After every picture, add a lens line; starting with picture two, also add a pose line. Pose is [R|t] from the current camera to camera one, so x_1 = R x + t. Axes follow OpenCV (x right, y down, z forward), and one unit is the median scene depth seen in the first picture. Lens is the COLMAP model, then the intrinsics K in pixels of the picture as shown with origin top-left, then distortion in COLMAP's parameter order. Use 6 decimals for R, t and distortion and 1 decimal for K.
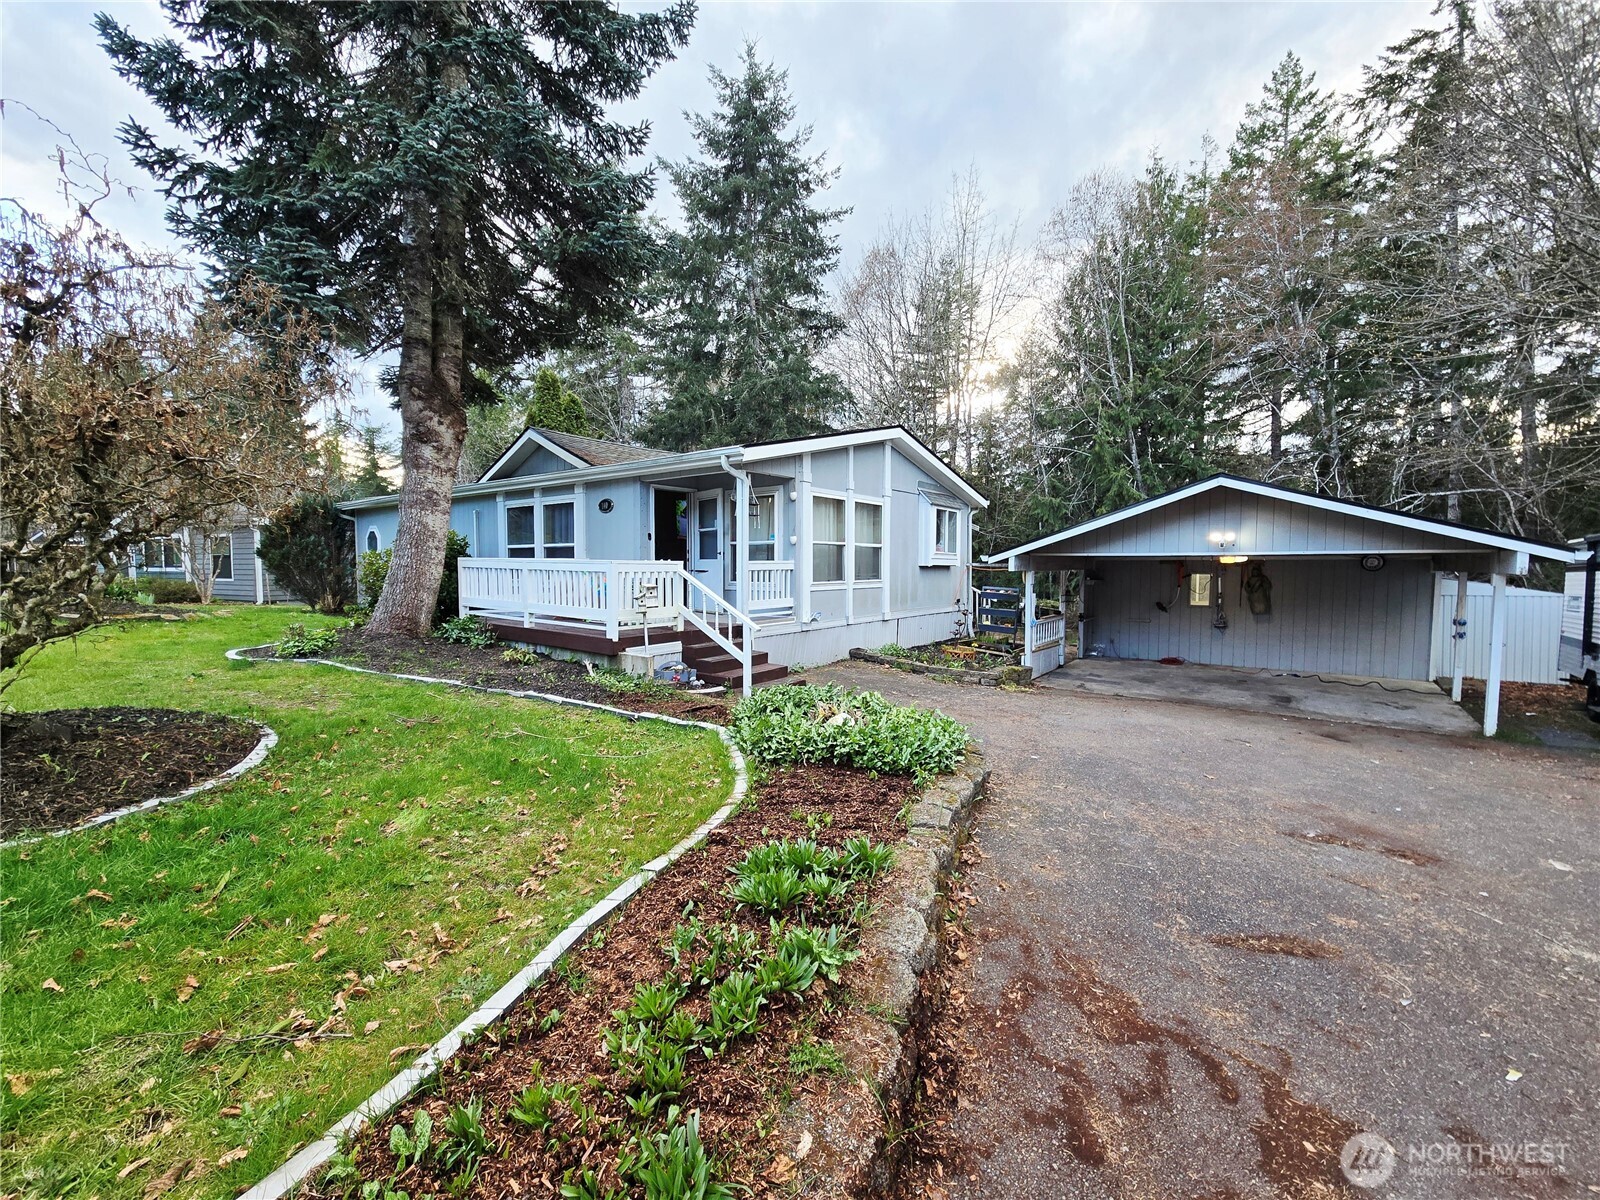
lens RADIAL K [[655.2, 0, 795.1], [0, 655.2, 600.2], [0, 0, 1]] dist [0.000771, 0.000791]
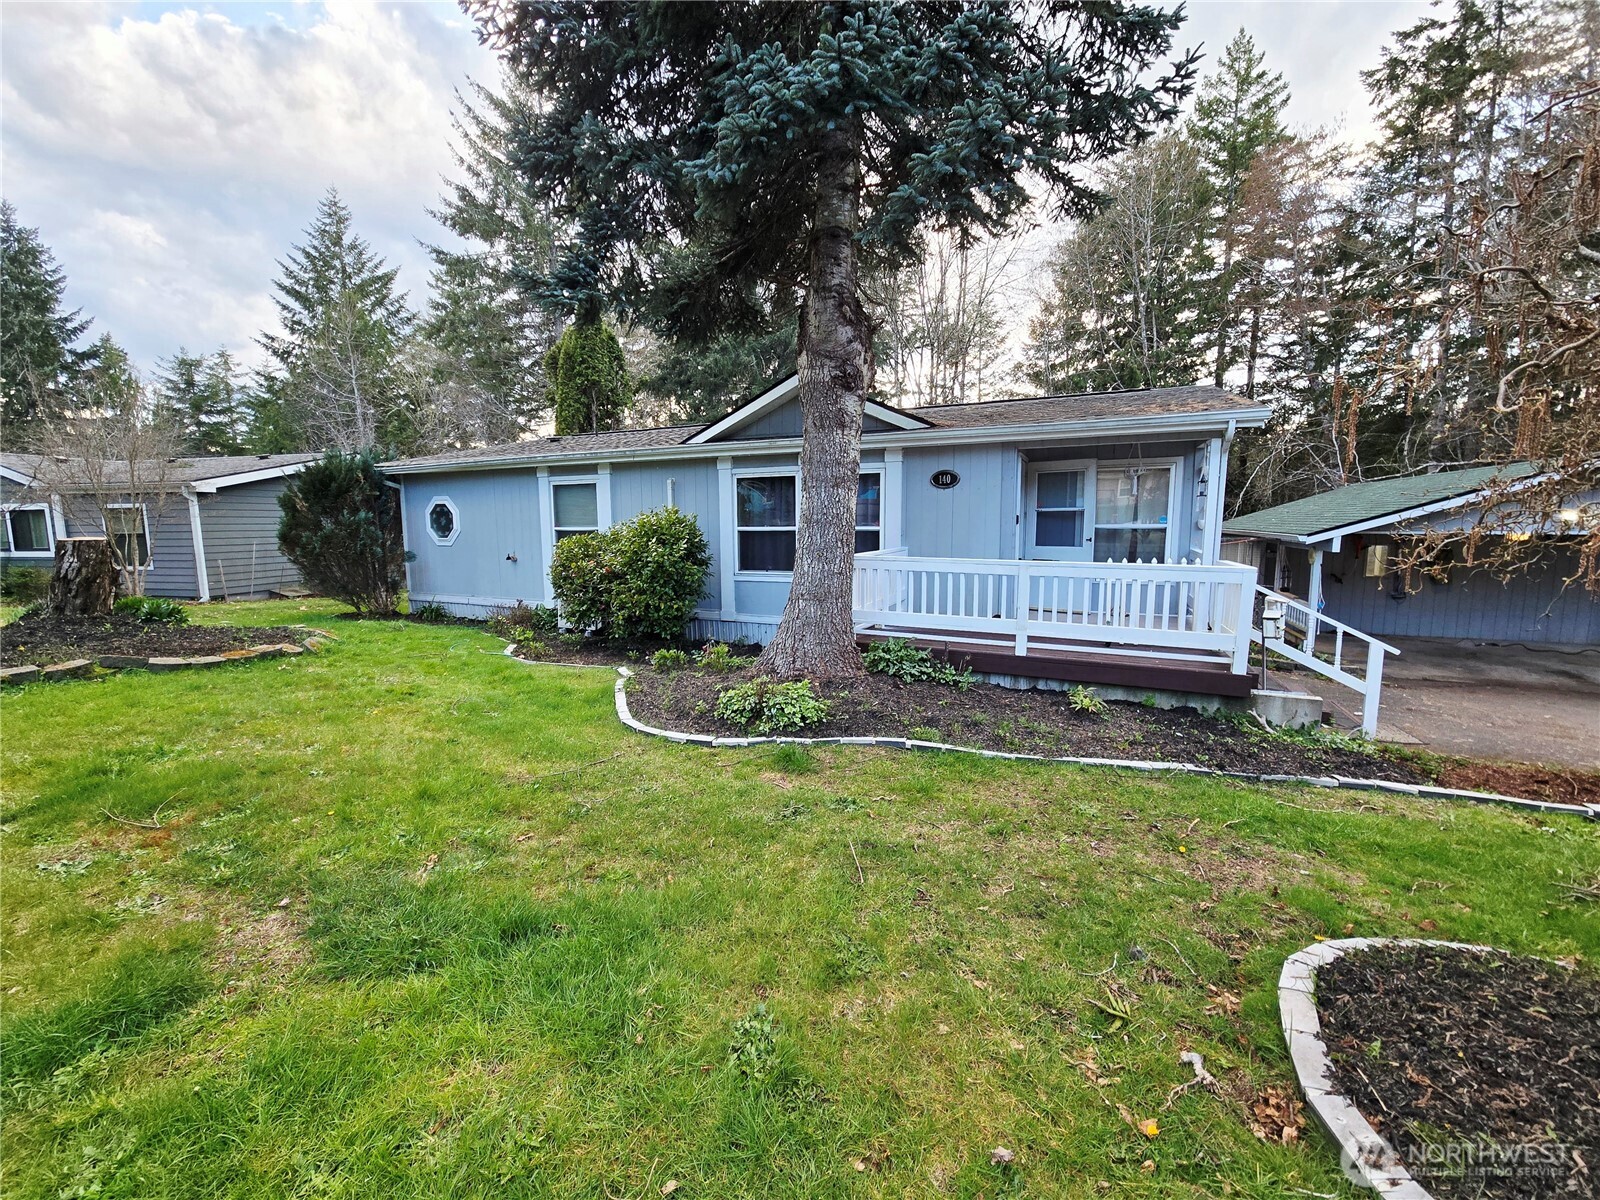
lens RADIAL K [[655.2, 0, 795.1], [0, 655.2, 600.2], [0, 0, 1]] dist [0.000771, 0.000791]
pose [[0.975873, -0.035575, 0.215420, -0.782284], [0.021381, 0.997466, 0.067863, -0.071947], [-0.217288, -0.061619, 0.974161, 0.342999]]
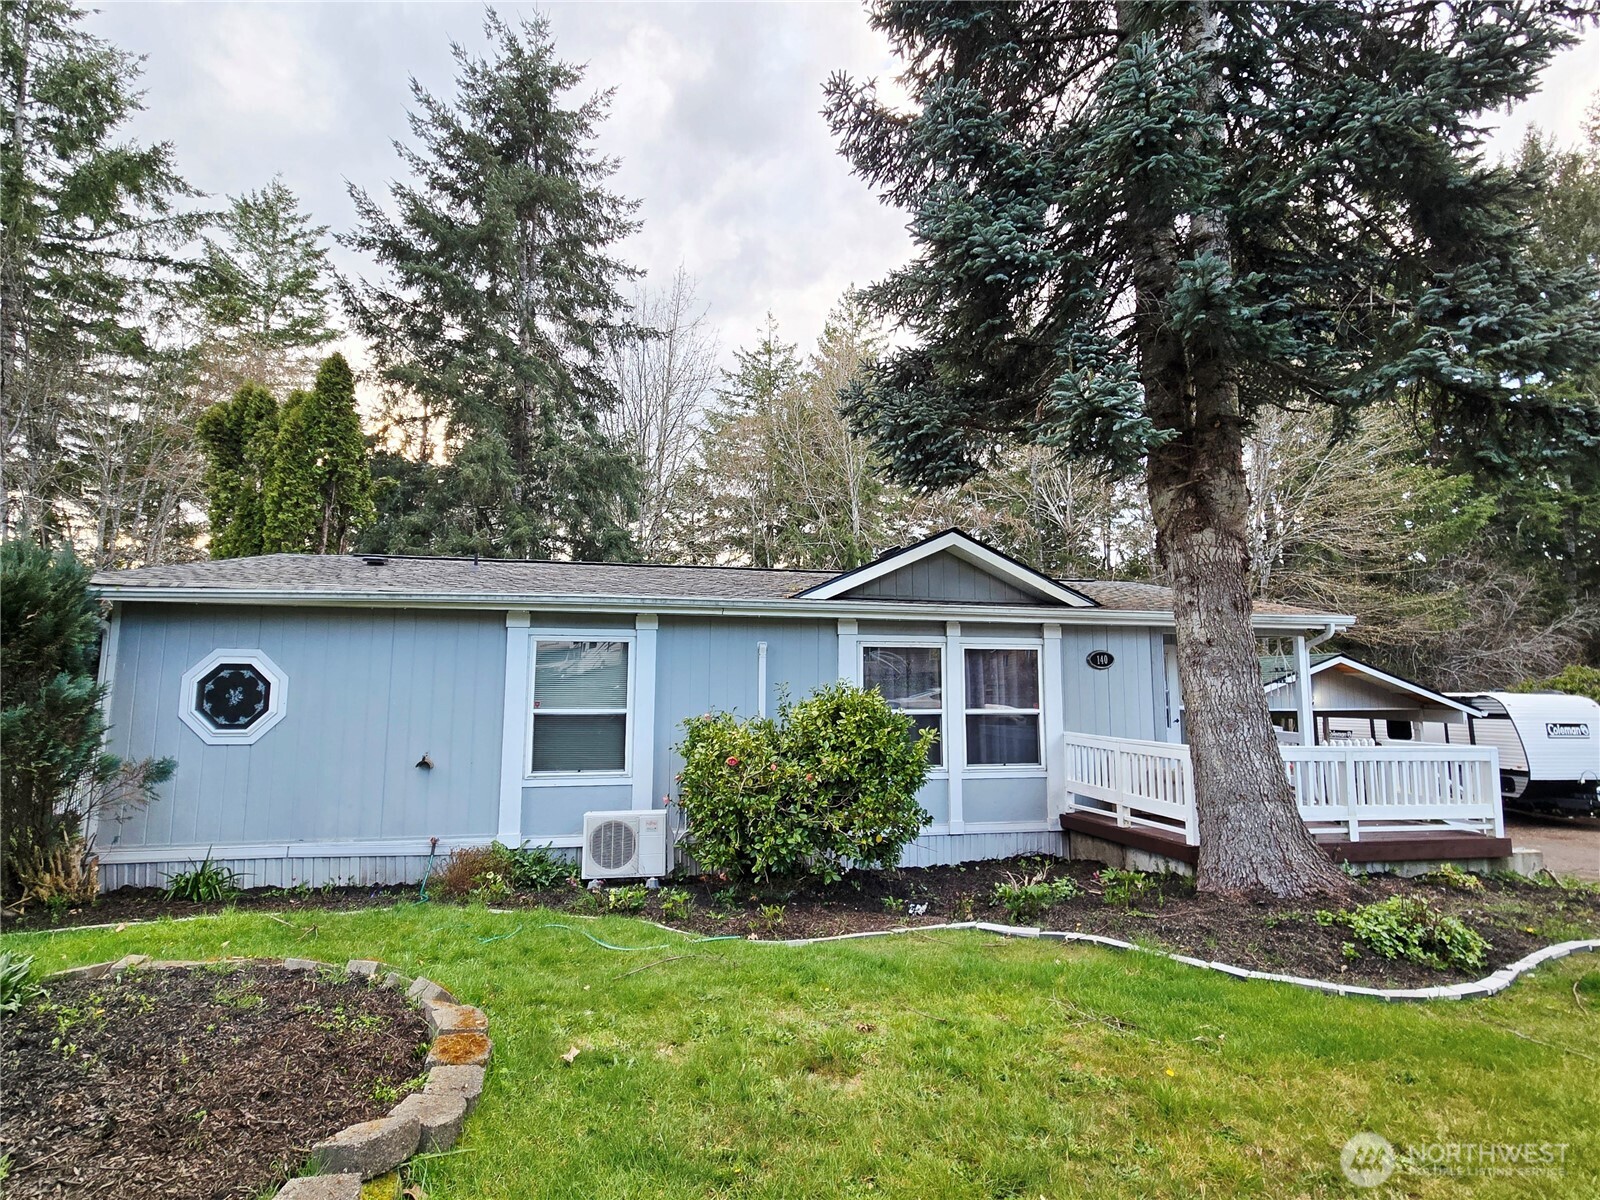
lens RADIAL K [[764.4, 0, 797.9], [0, 764.4, 598.7], [0, 0, 1]] dist [-0.004304, 0.008730]
pose [[0.658389, 0.085283, 0.747830, -1.444494], [0.037215, 0.988656, -0.145512, -0.122544], [-0.751757, 0.123634, 0.647747, 0.851776]]
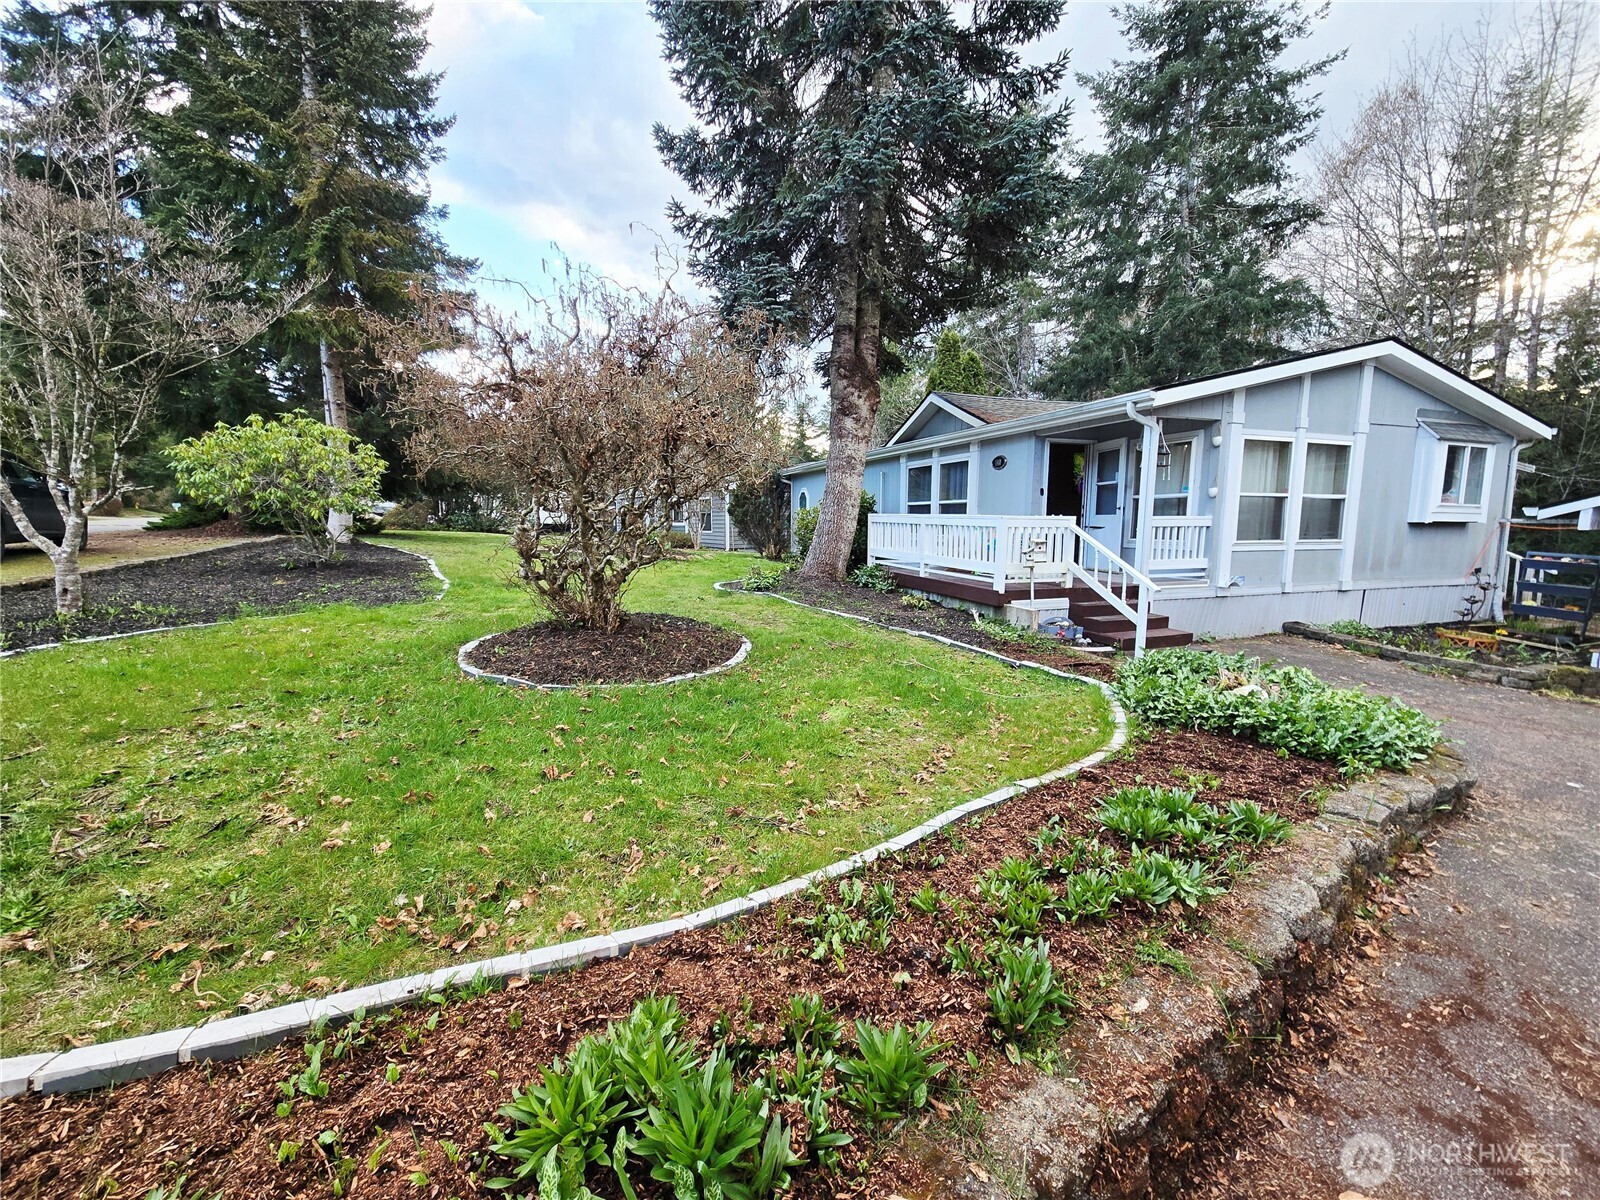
lens RADIAL K [[655.2, 0, 795.1], [0, 655.2, 600.2], [0, 0, 1]] dist [0.000771, 0.000791]
pose [[0.838808, 0.066703, -0.540326, 0.013566], [-0.031083, 0.996715, 0.074790, 0.004706], [0.543540, -0.045939, 0.838125, -0.050433]]
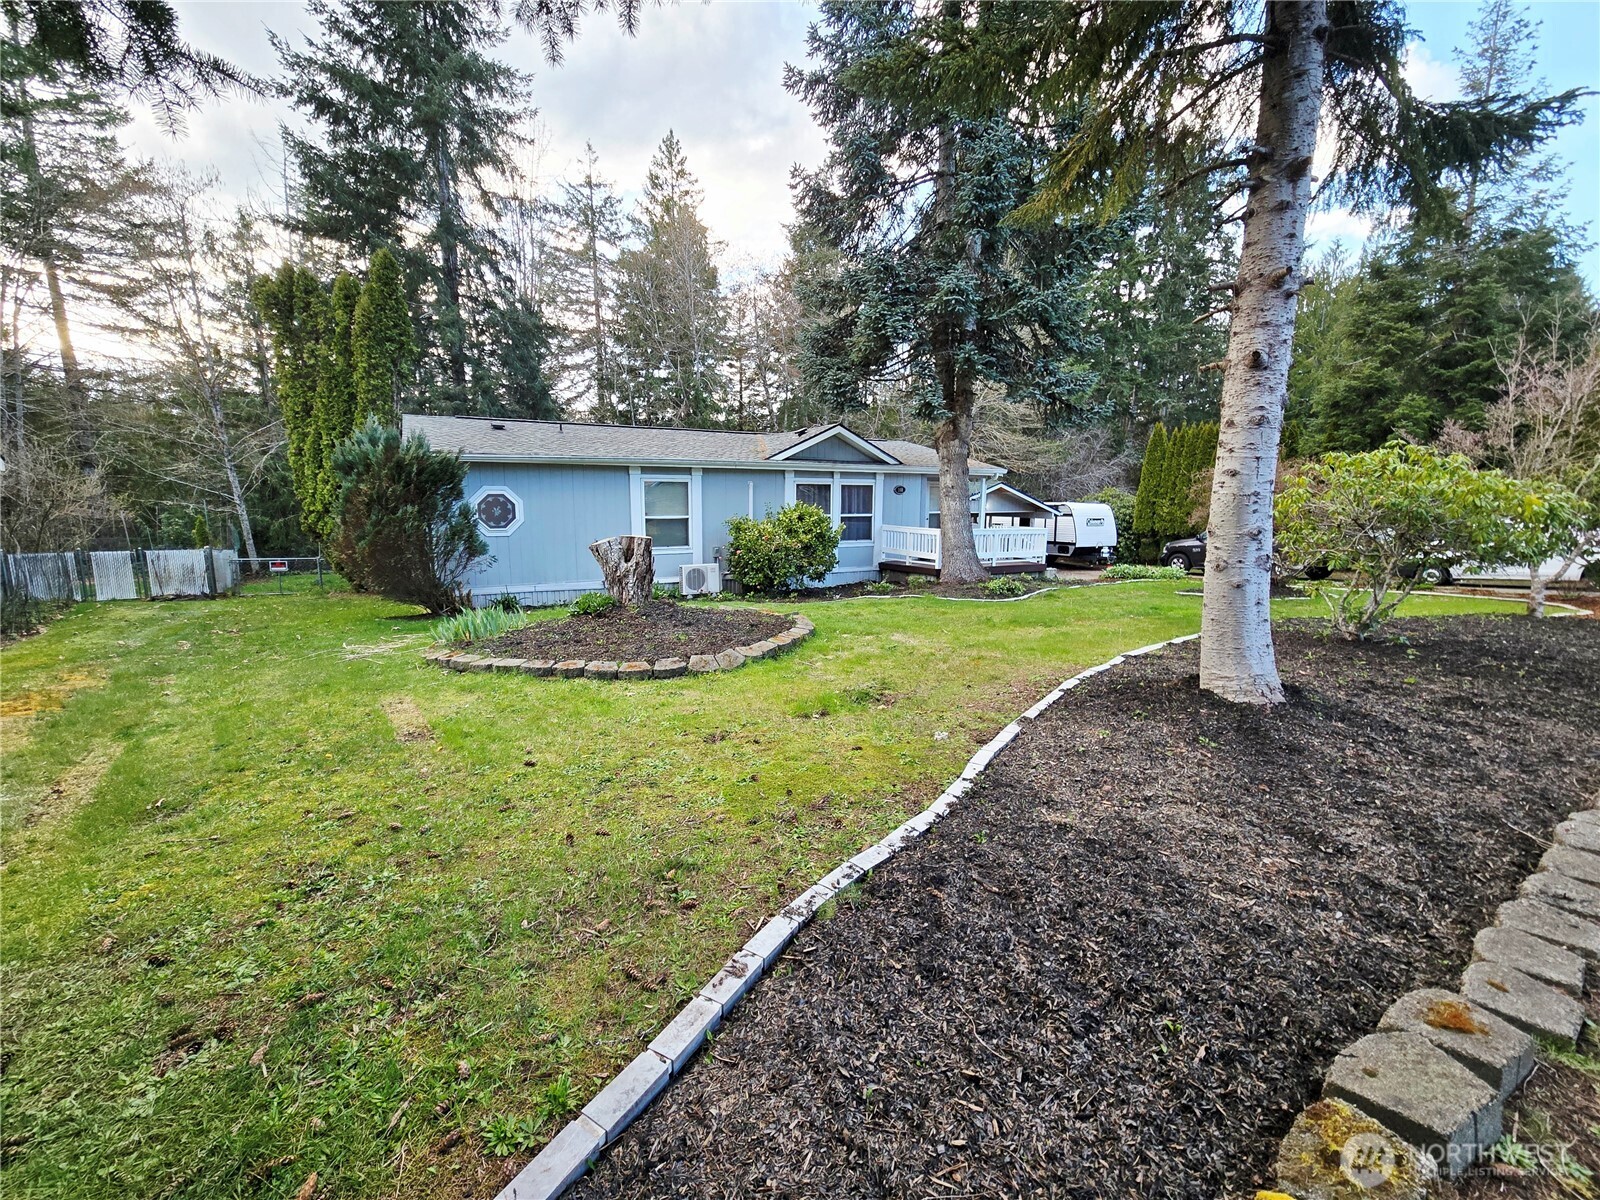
lens RADIAL K [[655.2, 0, 795.1], [0, 655.2, 600.2], [0, 0, 1]] dist [0.000771, 0.000791]
pose [[0.398351, -0.149098, 0.905034, -2.245994], [0.042783, 0.988646, 0.144042, -0.148662], [-0.916235, -0.018659, 0.400207, 0.748283]]
